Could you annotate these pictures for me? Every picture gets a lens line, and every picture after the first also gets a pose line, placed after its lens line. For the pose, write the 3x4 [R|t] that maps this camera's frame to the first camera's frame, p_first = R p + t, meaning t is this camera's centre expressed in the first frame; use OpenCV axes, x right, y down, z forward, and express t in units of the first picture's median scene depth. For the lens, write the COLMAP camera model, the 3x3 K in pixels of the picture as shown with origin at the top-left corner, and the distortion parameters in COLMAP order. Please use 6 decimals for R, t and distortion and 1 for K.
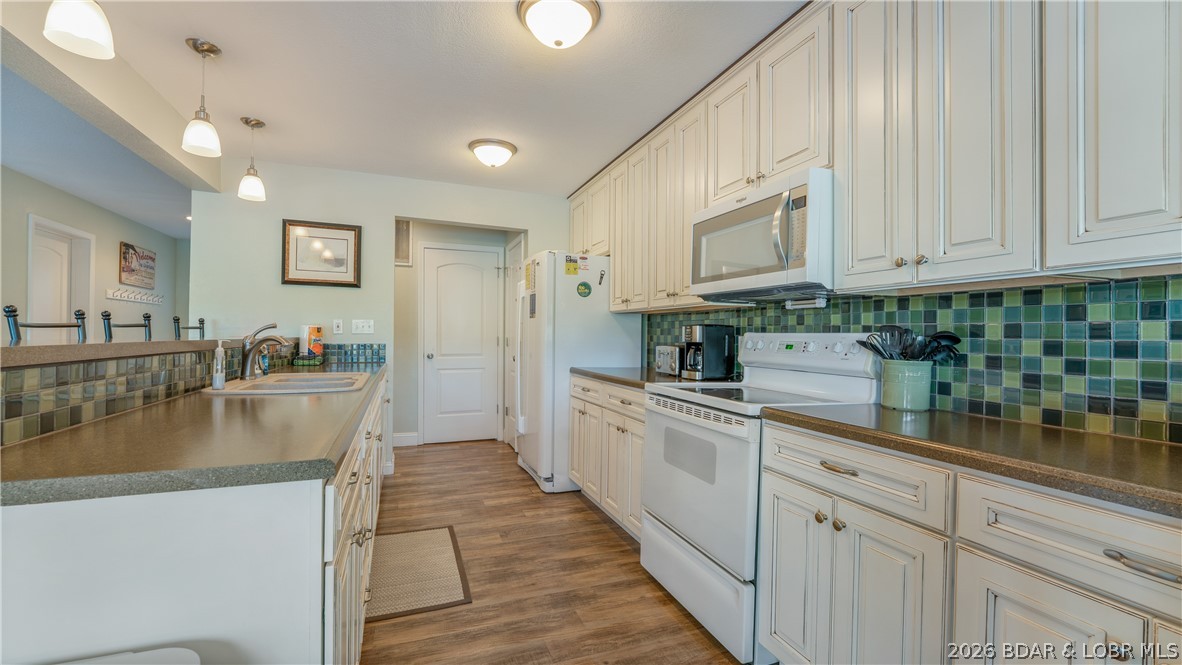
lens RADIAL K [[480.7, 0, 586.0], [0, 480.7, 336.2], [0, 0, 1]] dist [-0.001659, -0.000447]
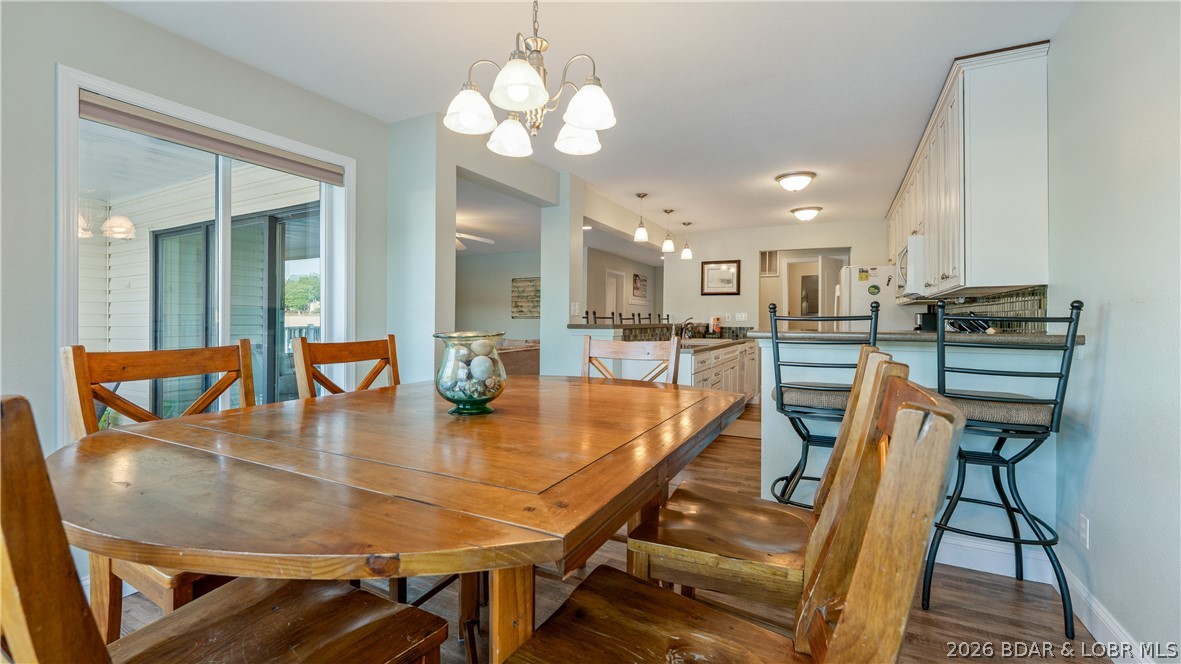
lens RADIAL K [[495.3, 0, 572.8], [0, 495.3, 323.6], [0, 0, 1]] dist [0.000196, -0.000069]
pose [[0.649540, -0.003579, -0.760319, 0.637145], [0.001521, 0.999993, -0.003408, 0.011391], [0.760326, 0.001057, 0.649540, -0.800498]]
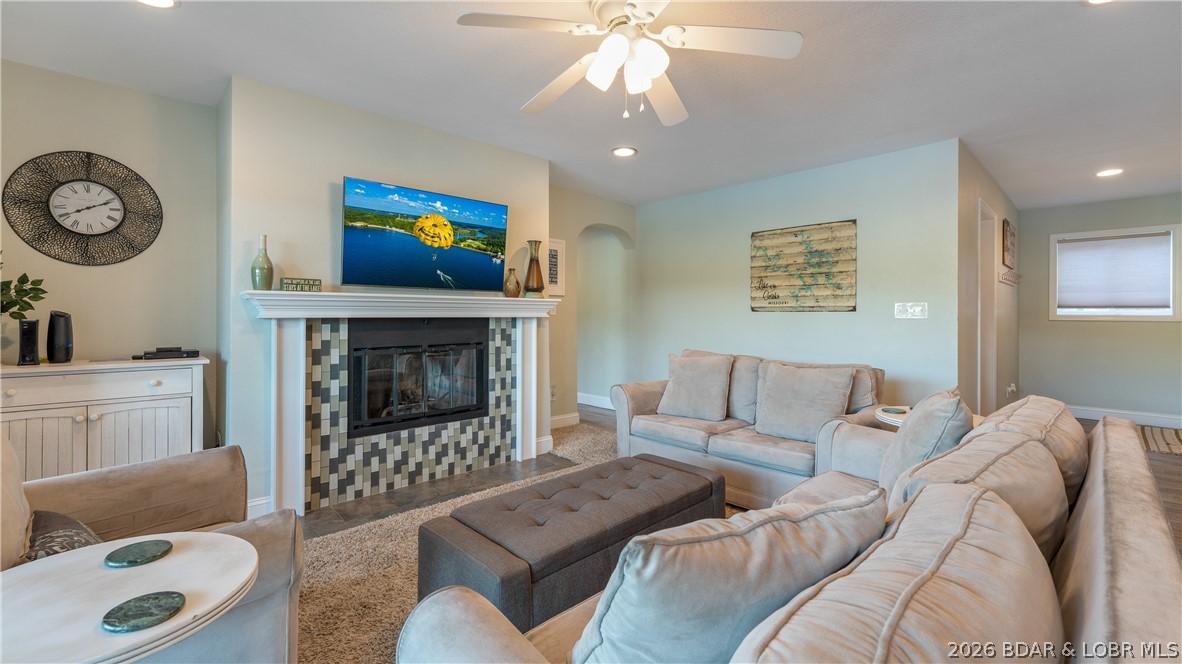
lens RADIAL K [[493.2, 0, 582.9], [0, 493.2, 313.4], [0, 0, 1]] dist [-0.000962, -0.000282]
pose [[0.376894, -0.006418, -0.926234, -0.703525], [-0.003488, 0.999959, -0.008348, -0.010086], [0.926250, 0.006377, 0.376856, -0.165478]]
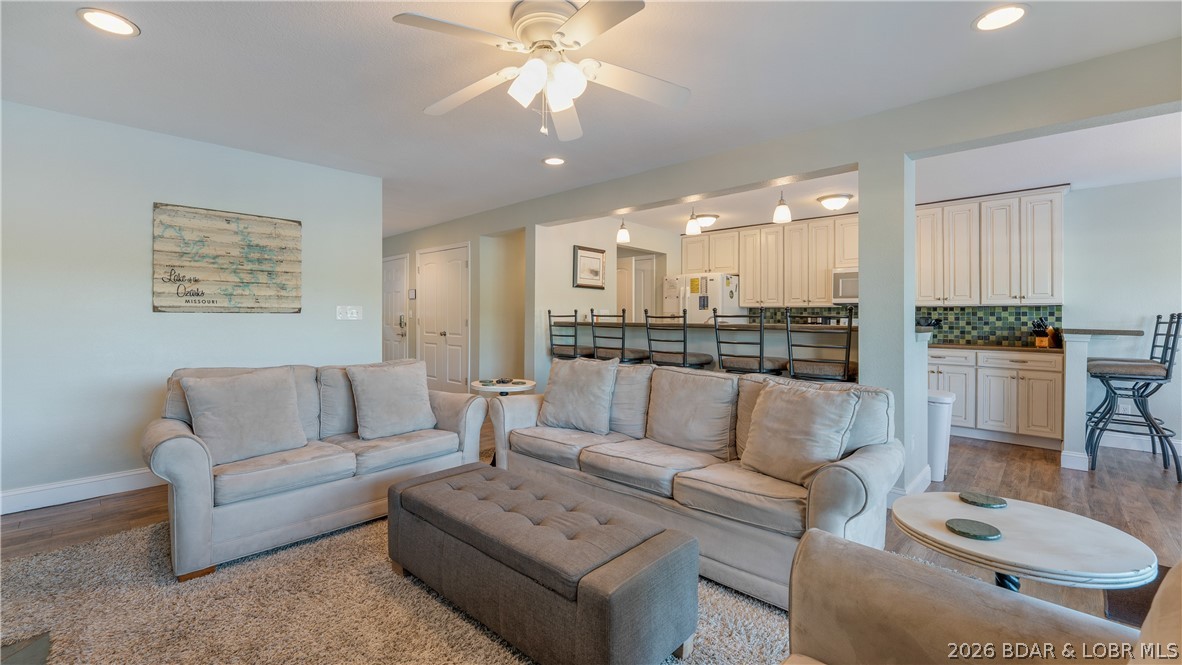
lens RADIAL K [[493.2, 0, 582.9], [0, 493.2, 313.9], [0, 0, 1]] dist [-0.000962, -0.000282]
pose [[0.897879, -0.000406, 0.440242, -1.545479], [0.003471, 0.999975, -0.006156, -0.016248], [-0.440228, 0.007056, 0.897858, -0.509180]]
